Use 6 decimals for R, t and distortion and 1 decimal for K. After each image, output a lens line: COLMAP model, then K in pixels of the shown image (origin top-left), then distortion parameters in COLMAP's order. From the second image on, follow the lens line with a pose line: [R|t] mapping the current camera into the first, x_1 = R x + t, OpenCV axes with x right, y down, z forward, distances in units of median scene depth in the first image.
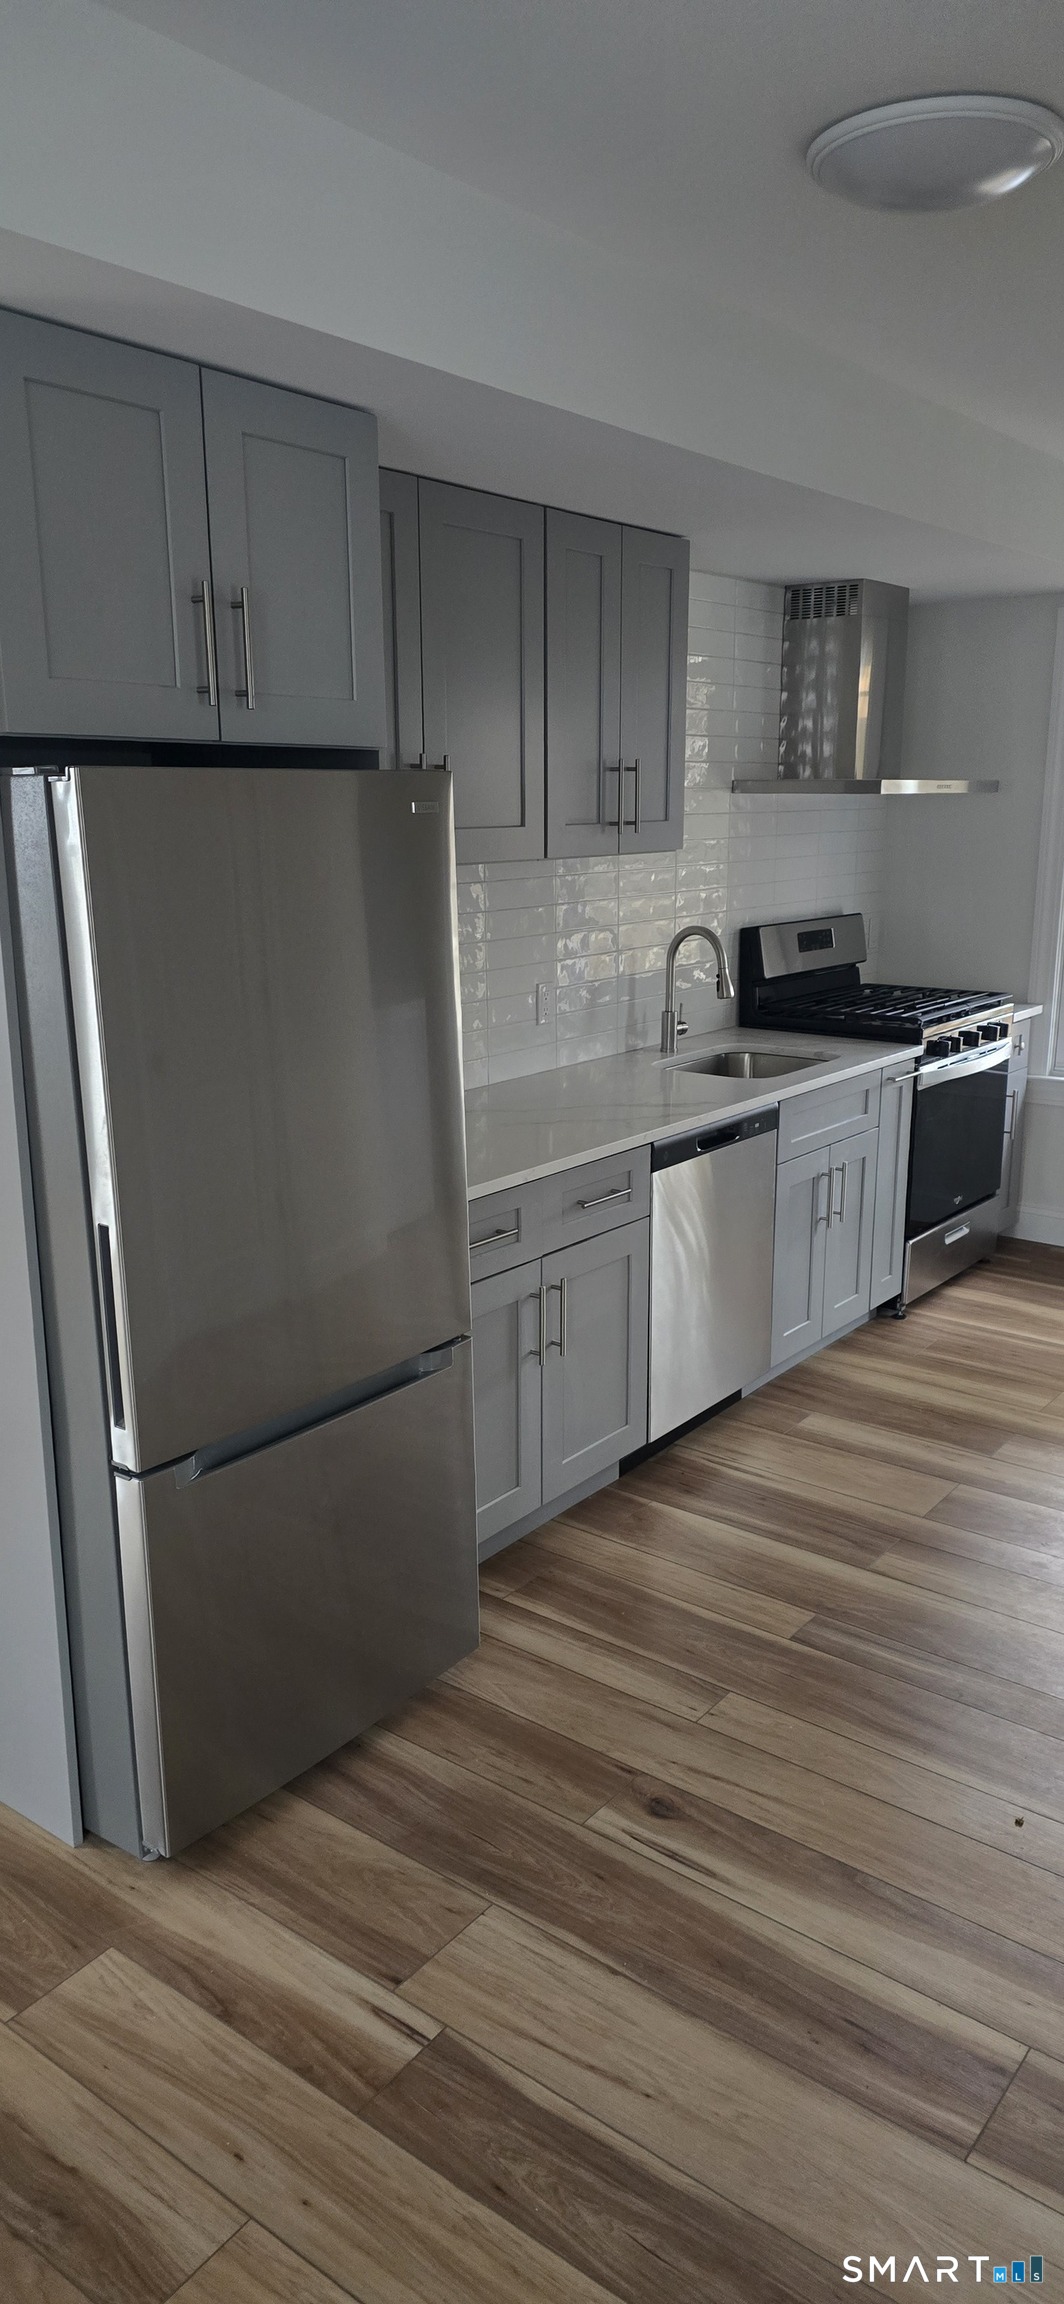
lens RADIAL K [[1534.3, 0, 530.6], [0, 1534.3, 1162.6], [0, 0, 1]] dist [0.003671, -0.014715]
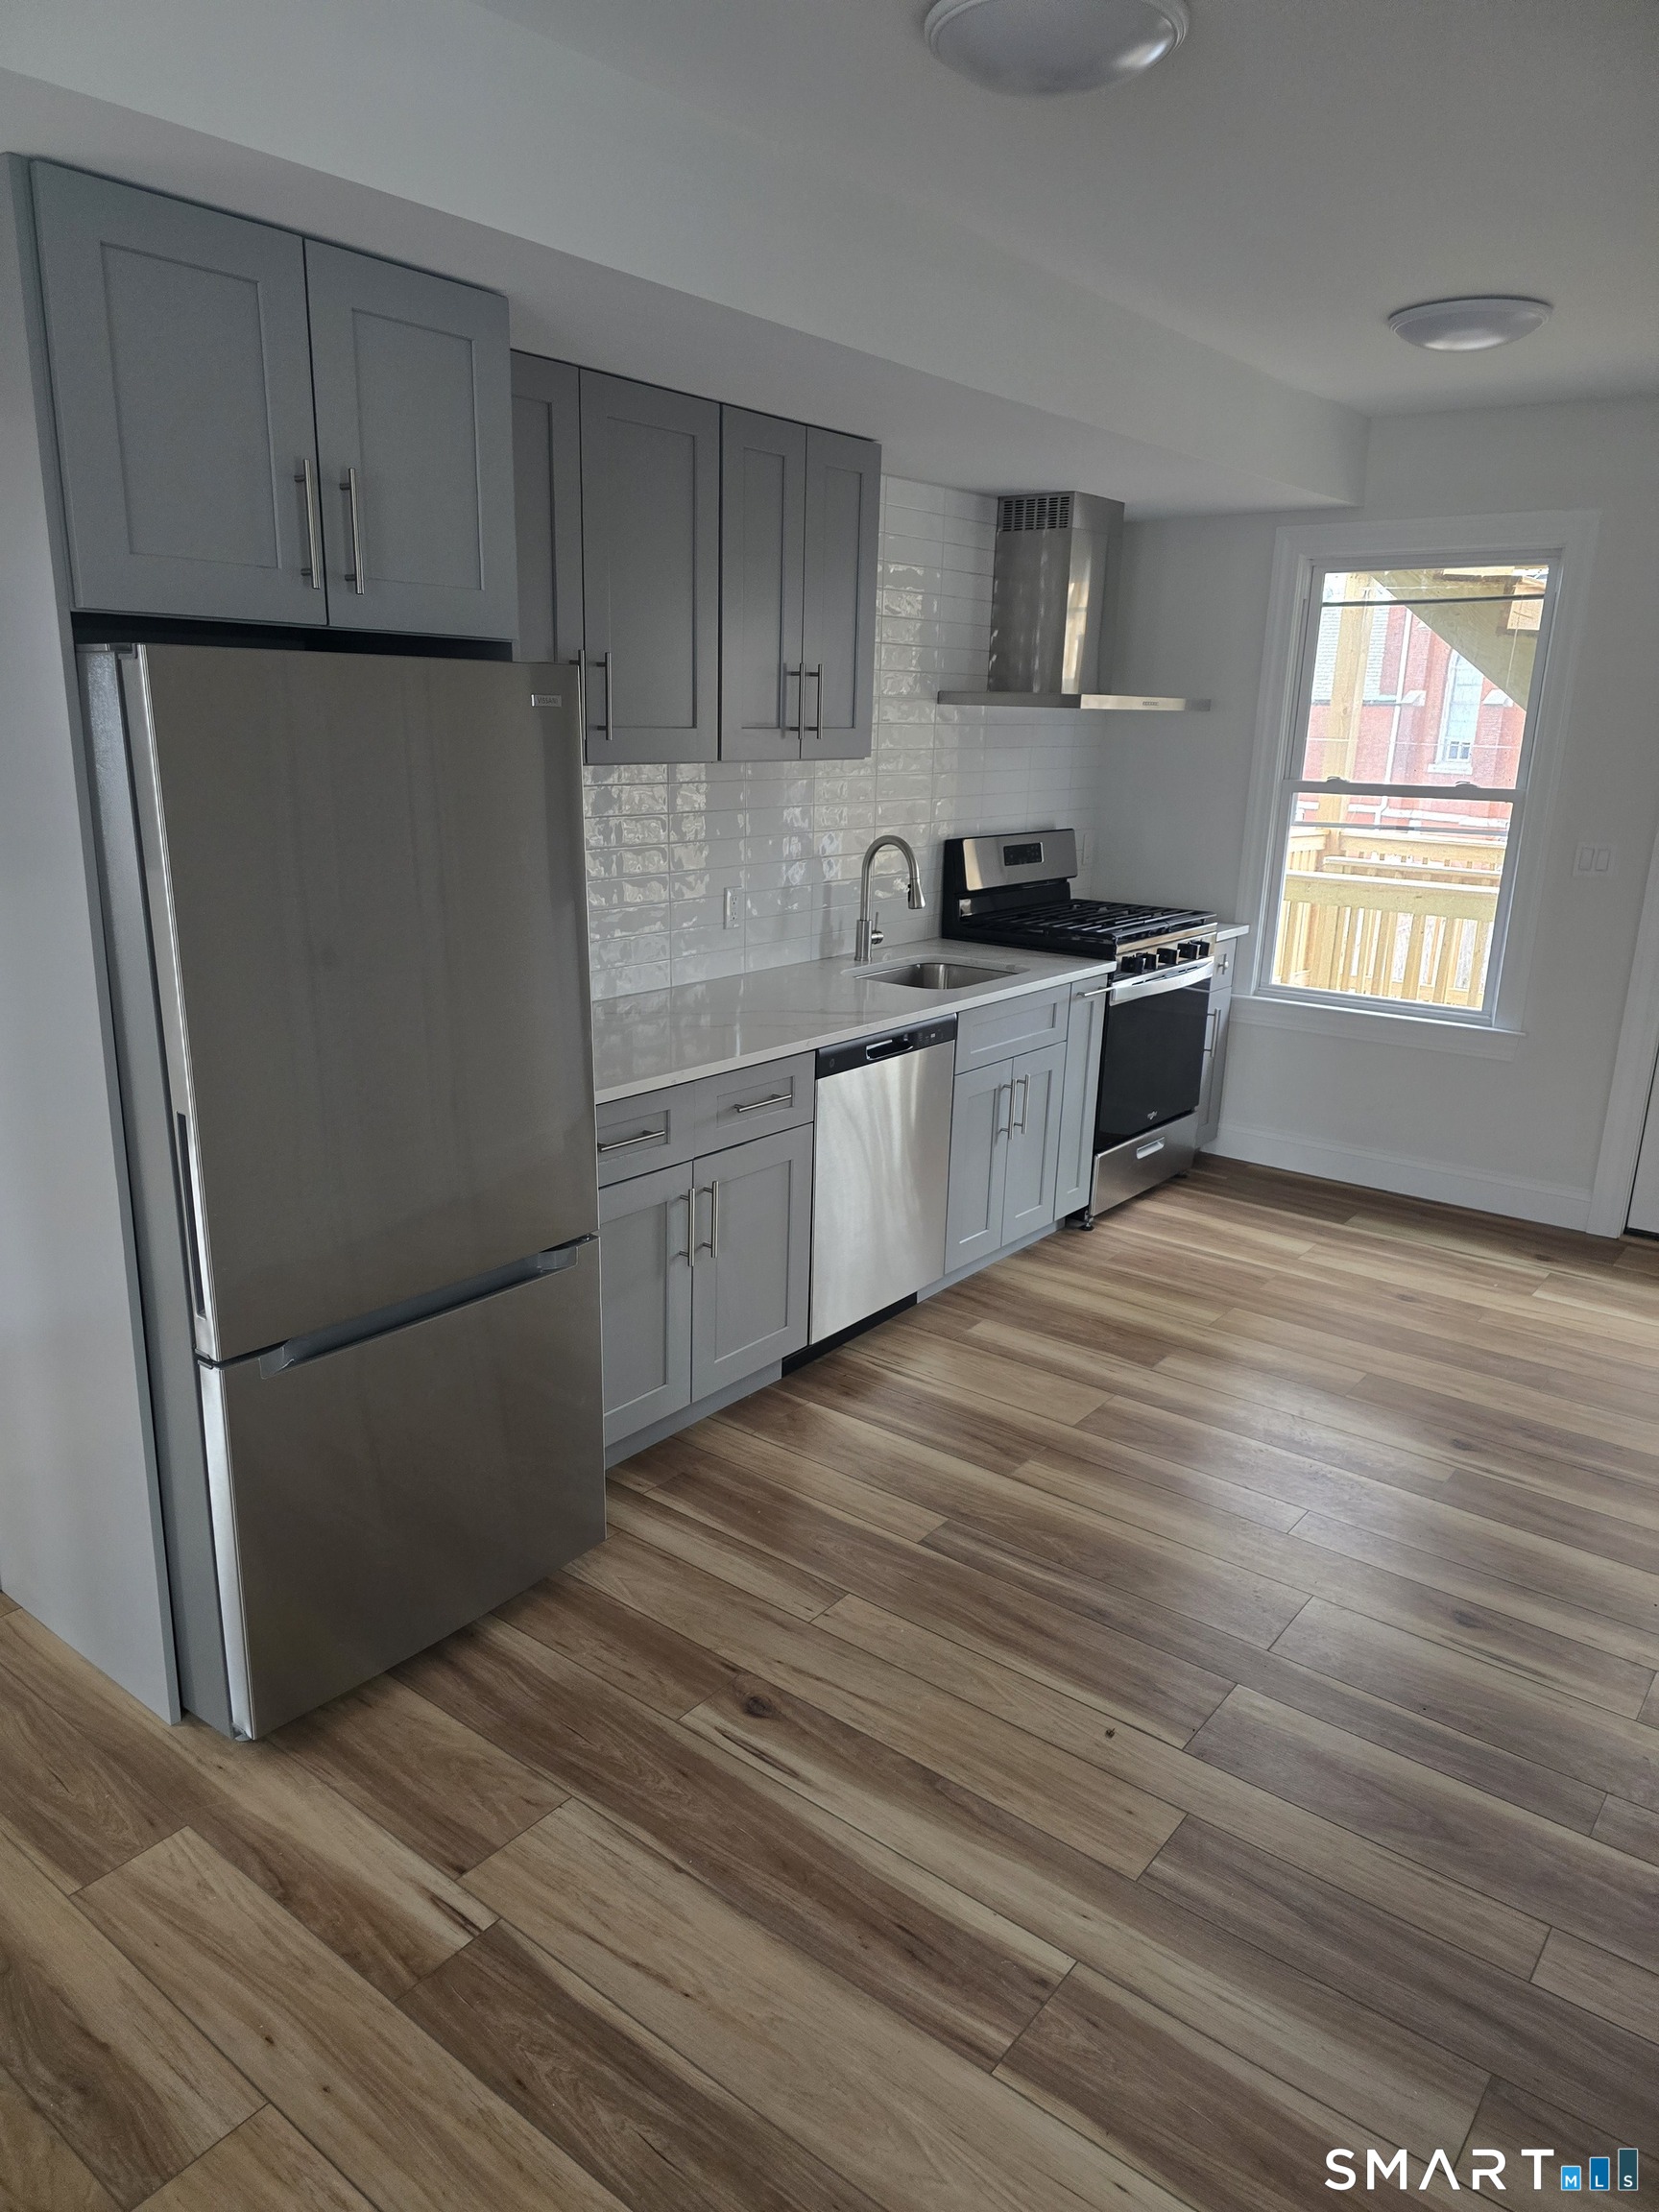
lens RADIAL K [[1461.6, 0, 833.1], [0, 1461.6, 1119.8], [0, 0, 1]] dist [-0.000500, -0.013509]
pose [[0.999461, 0.030817, -0.011339, 0.126160], [-0.030392, 0.998893, 0.035909, -0.001637], [0.012433, -0.035545, 0.999291, 0.050065]]
